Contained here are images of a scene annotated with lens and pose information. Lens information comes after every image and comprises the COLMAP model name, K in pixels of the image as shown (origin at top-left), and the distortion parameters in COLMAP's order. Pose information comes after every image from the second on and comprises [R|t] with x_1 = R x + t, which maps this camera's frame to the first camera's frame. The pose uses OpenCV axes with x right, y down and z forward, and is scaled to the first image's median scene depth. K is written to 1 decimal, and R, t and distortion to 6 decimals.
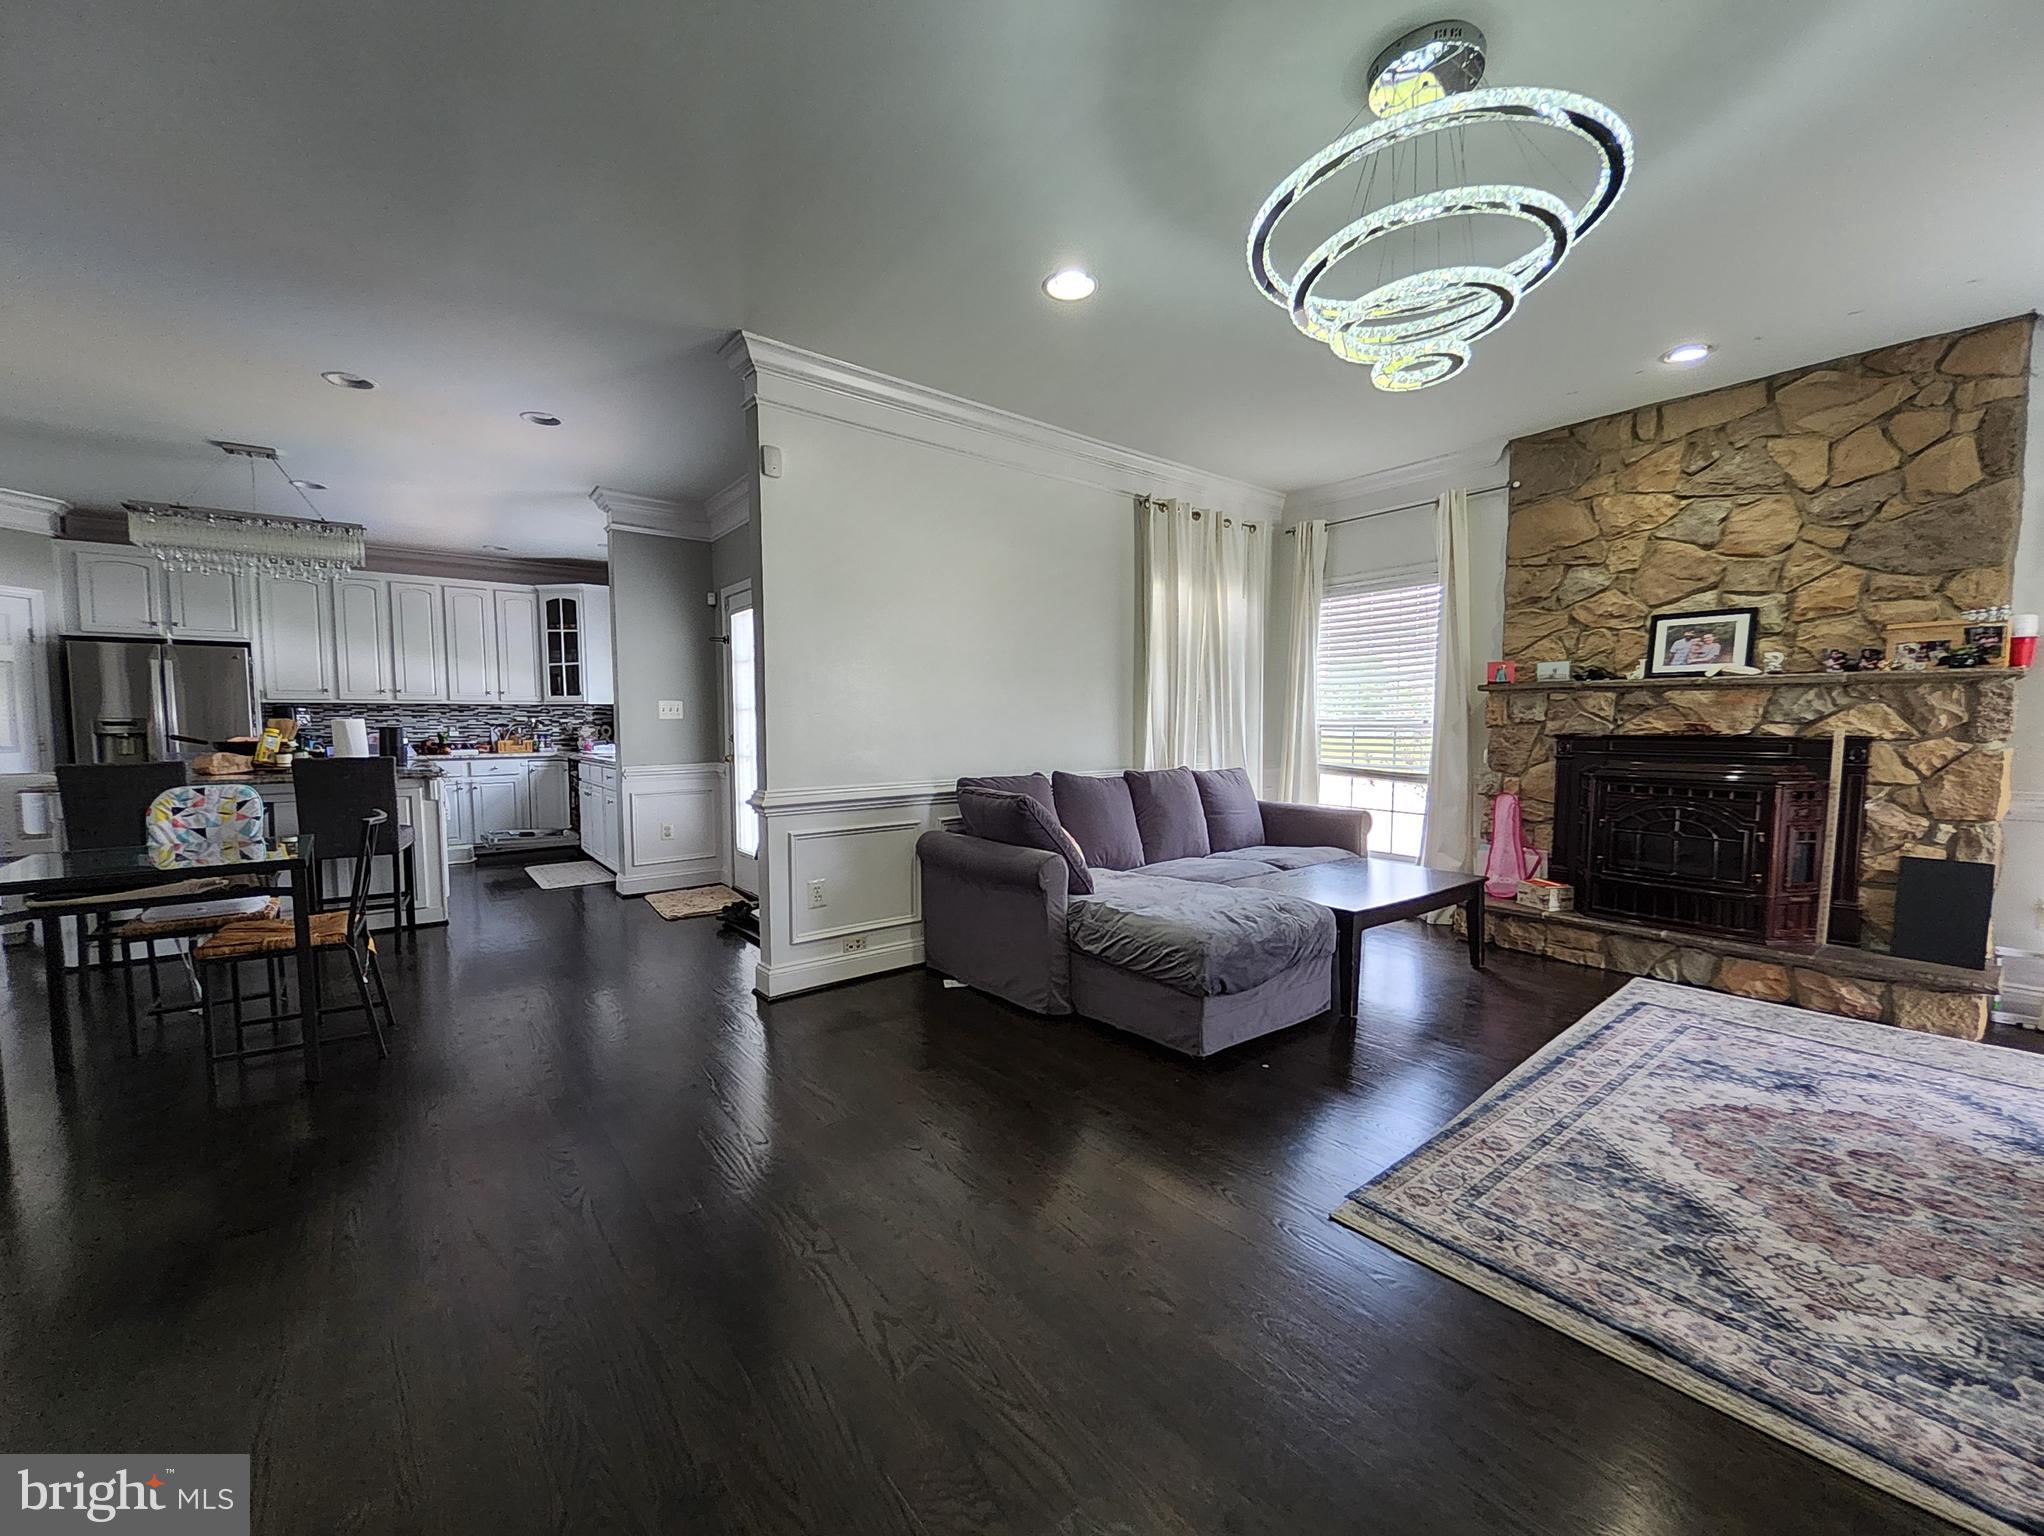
lens RADIAL K [[807.0, 0, 1017.0], [0, 807.0, 775.8], [0, 0, 1]] dist [0.003386, -0.004960]
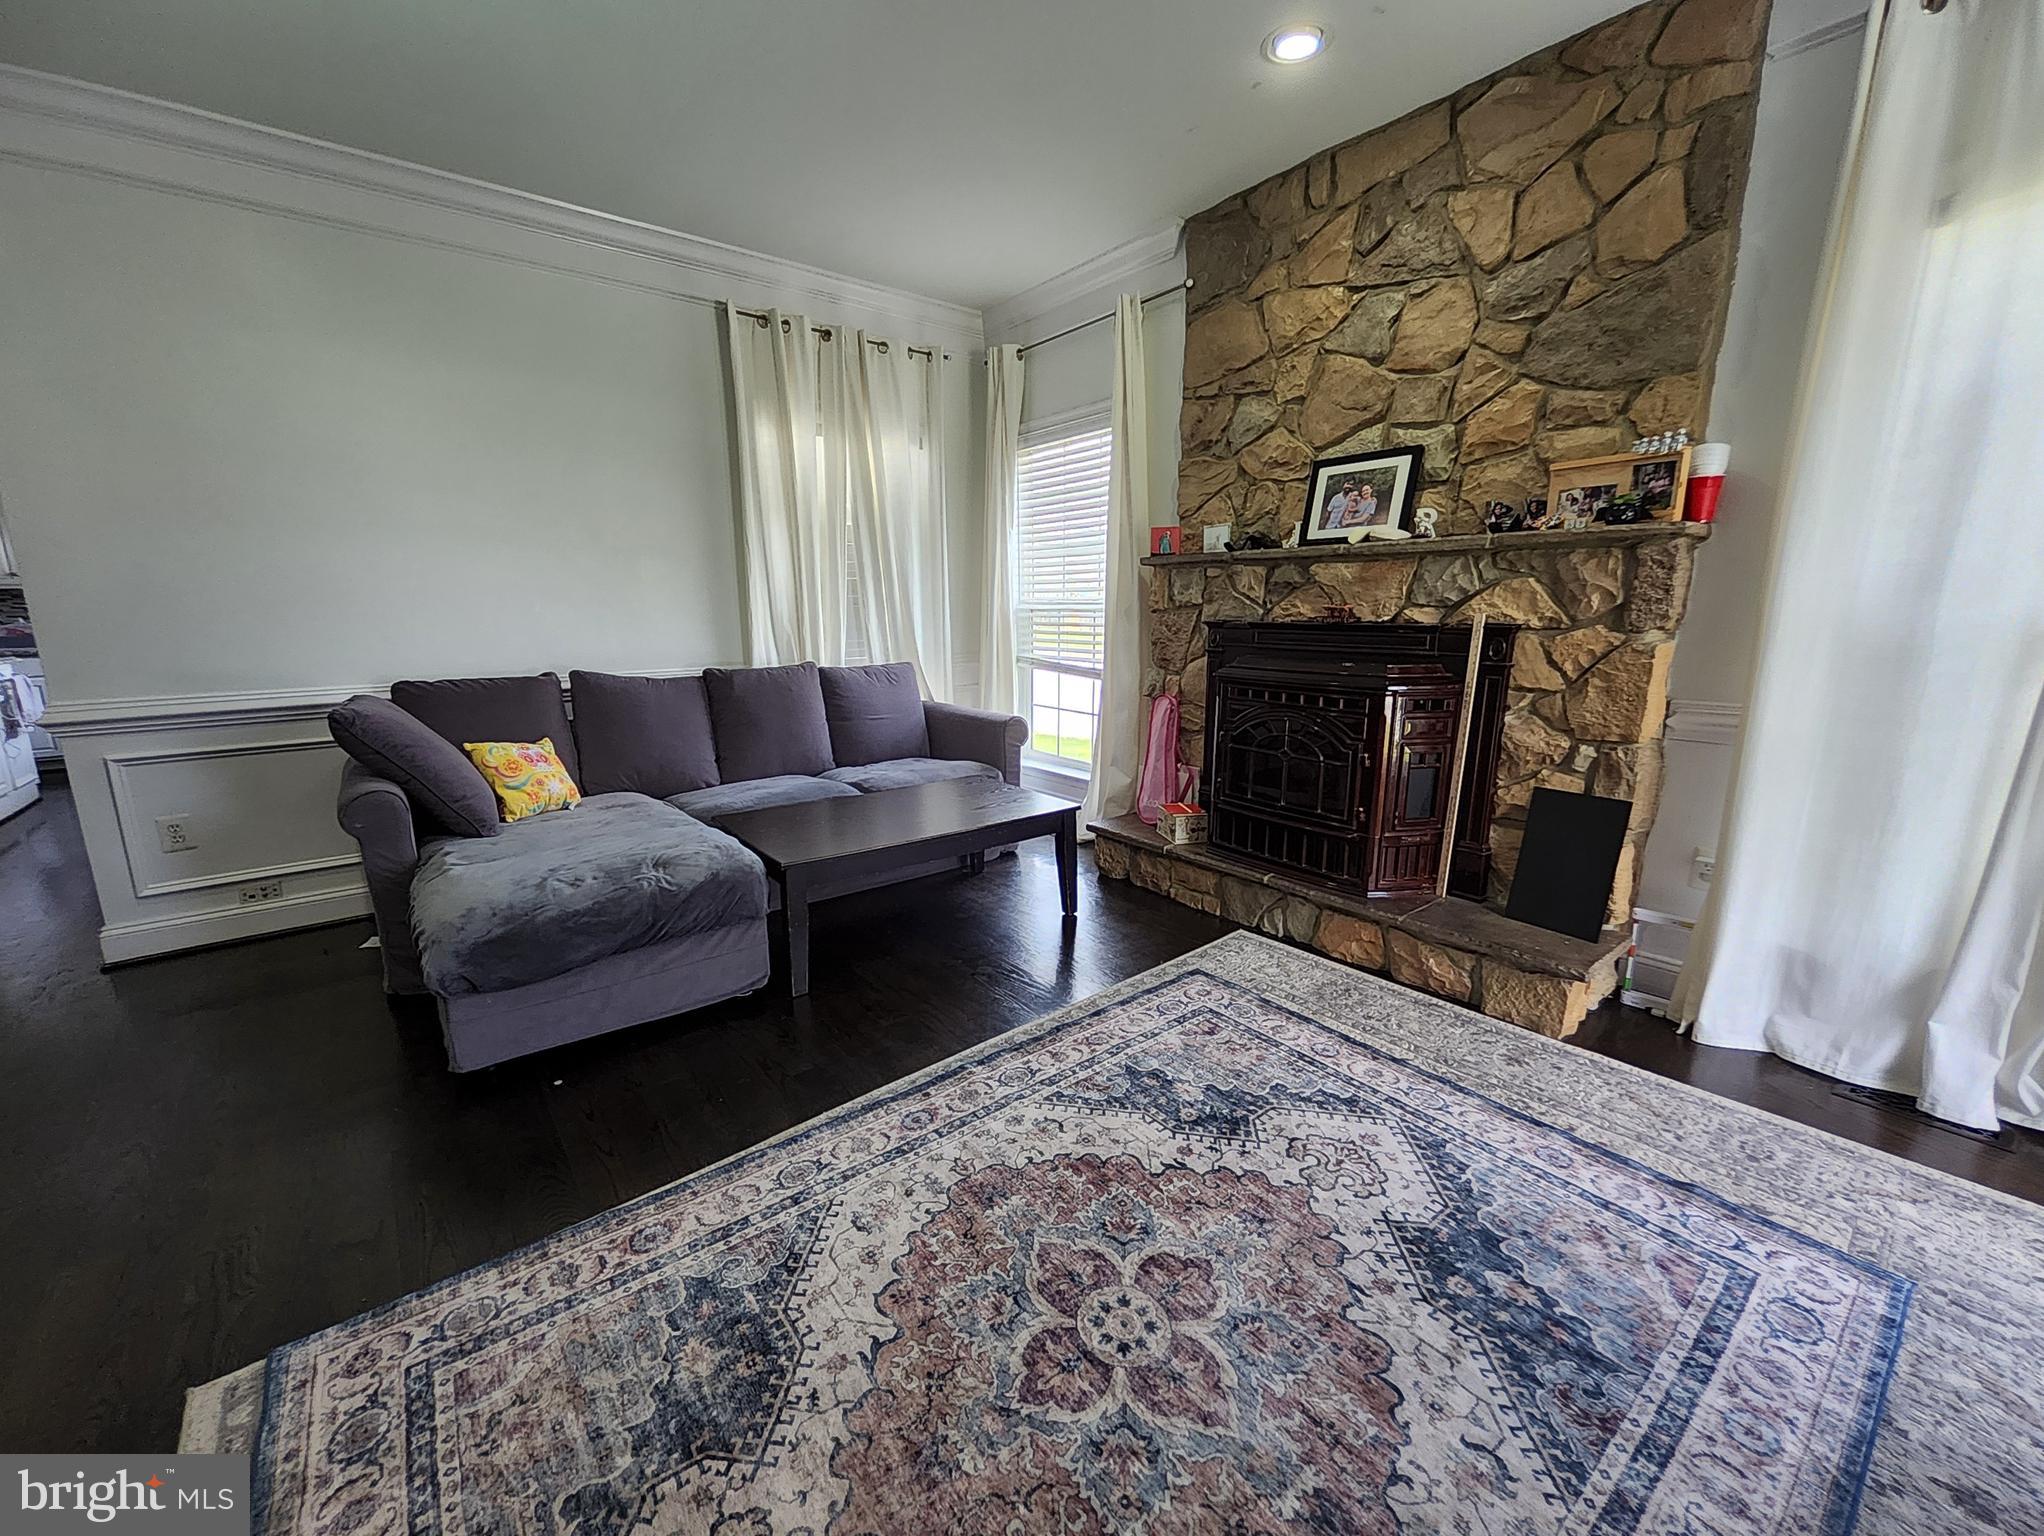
lens RADIAL K [[807.0, 0, 1012.4], [0, 807.0, 777.5], [0, 0, 1]] dist [0.003386, -0.004960]
pose [[0.999994, -0.002574, 0.002221, 0.590444], [0.002236, 0.990047, 0.140721, -0.014918], [-0.002561, -0.140715, 0.990047, 0.250226]]
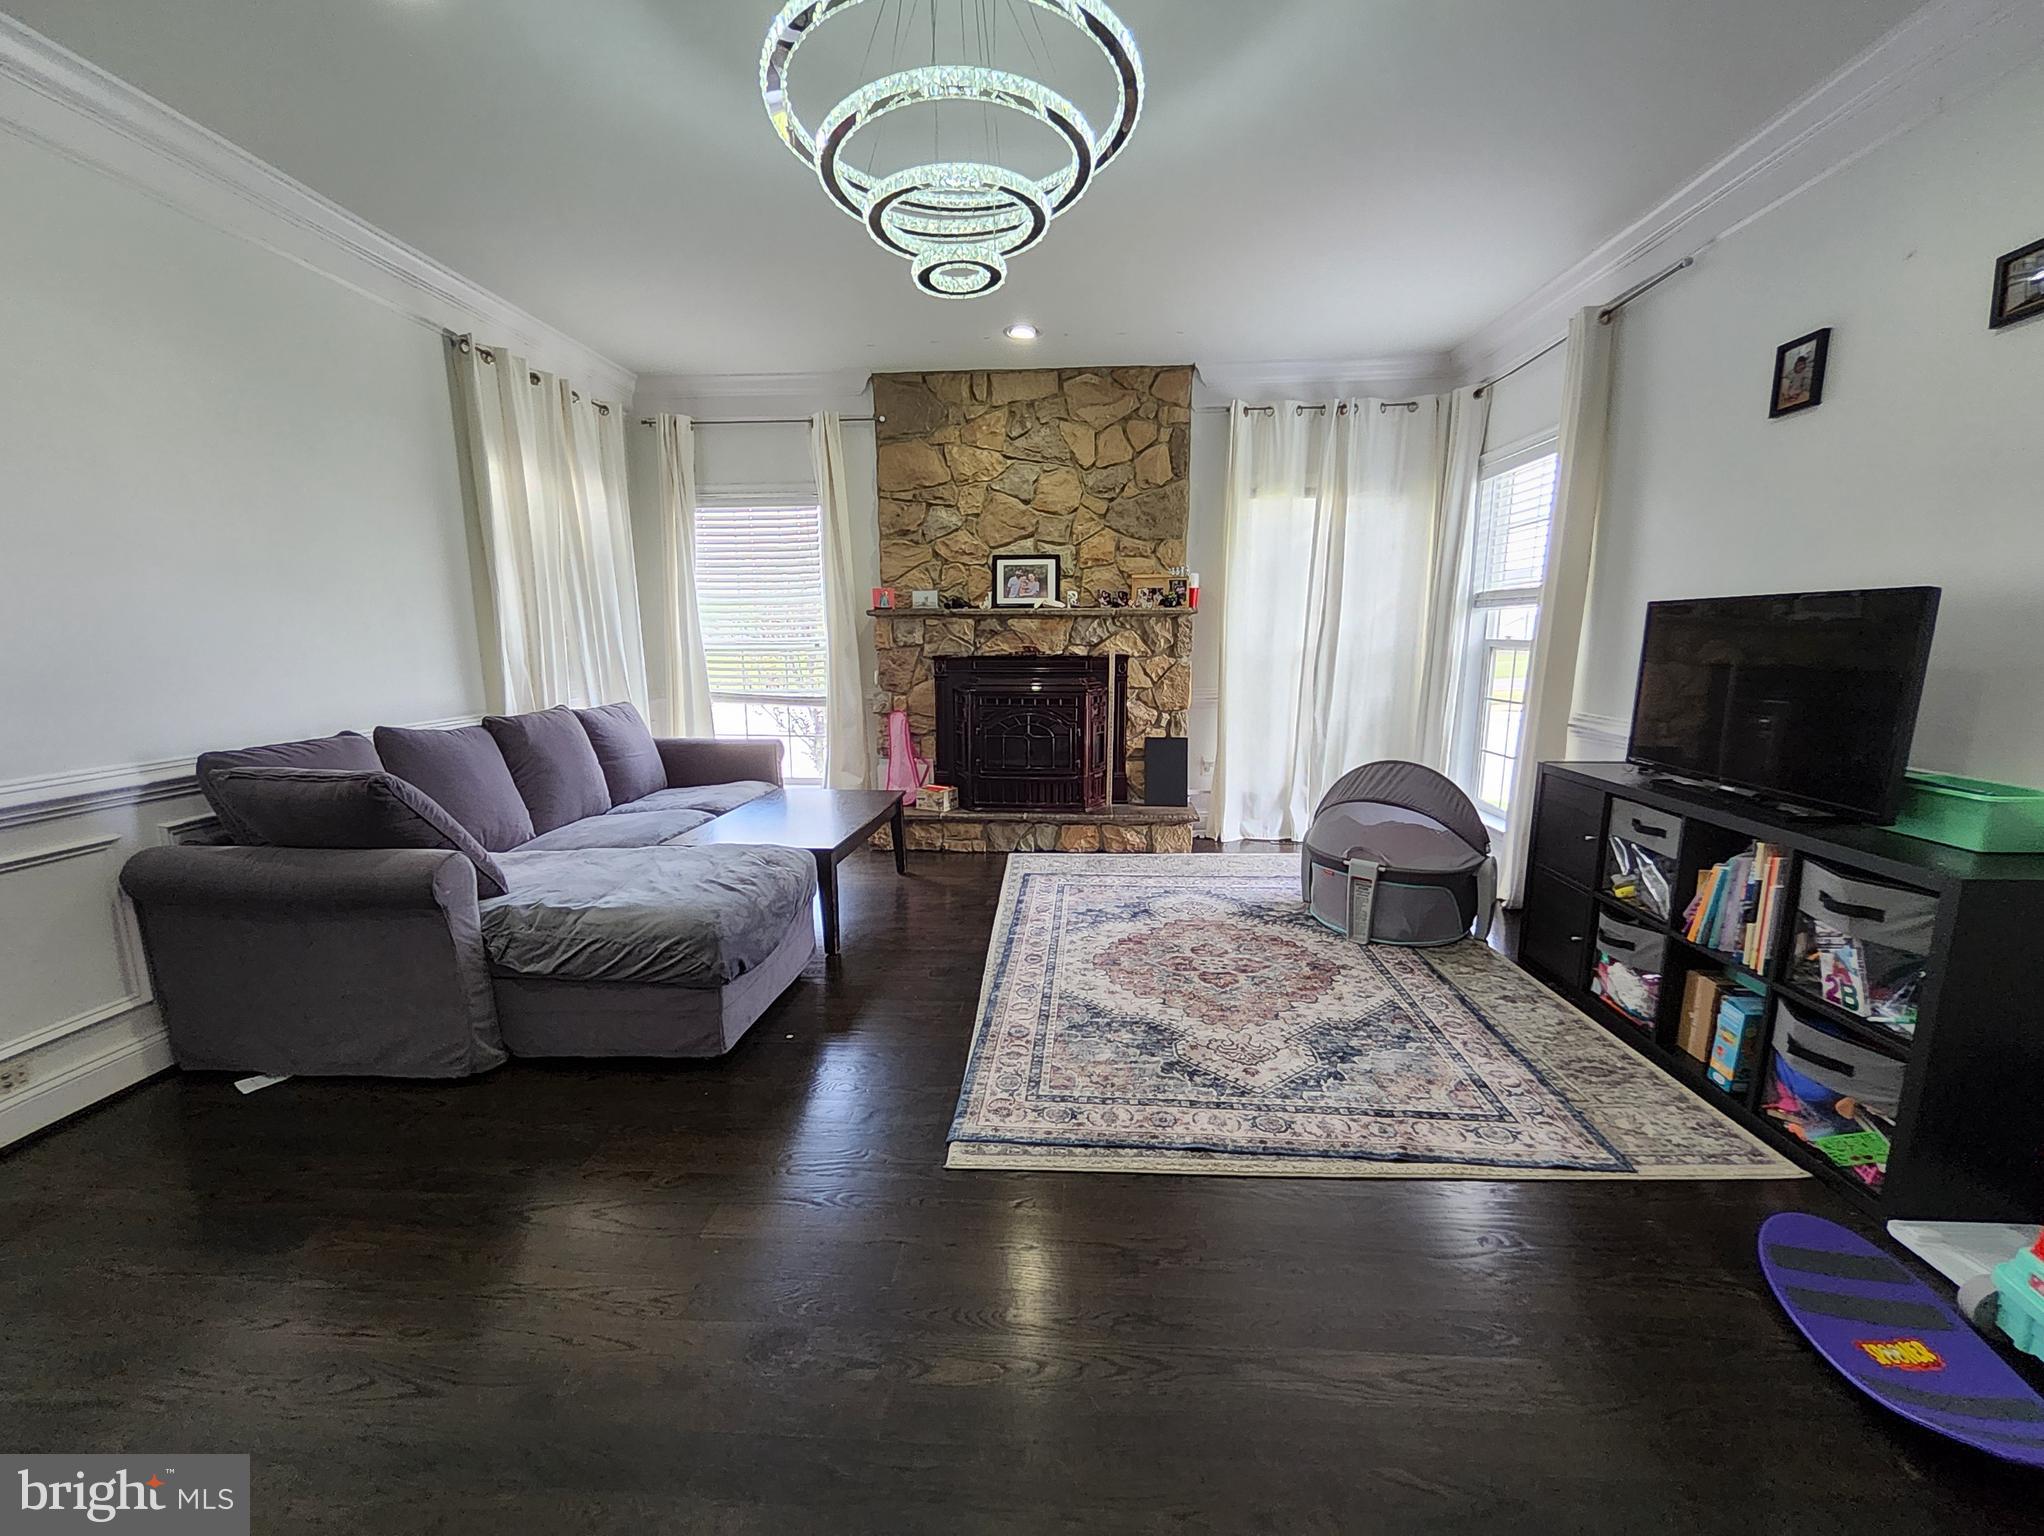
lens RADIAL K [[807.0, 0, 1034.6], [0, 807.0, 776.5], [0, 0, 1]] dist [0.003386, -0.004960]
pose [[0.666751, -0.129411, 0.733959, -0.111348], [0.054327, 0.990629, 0.125314, -0.023482], [-0.743298, -0.043680, 0.667533, 0.163833]]
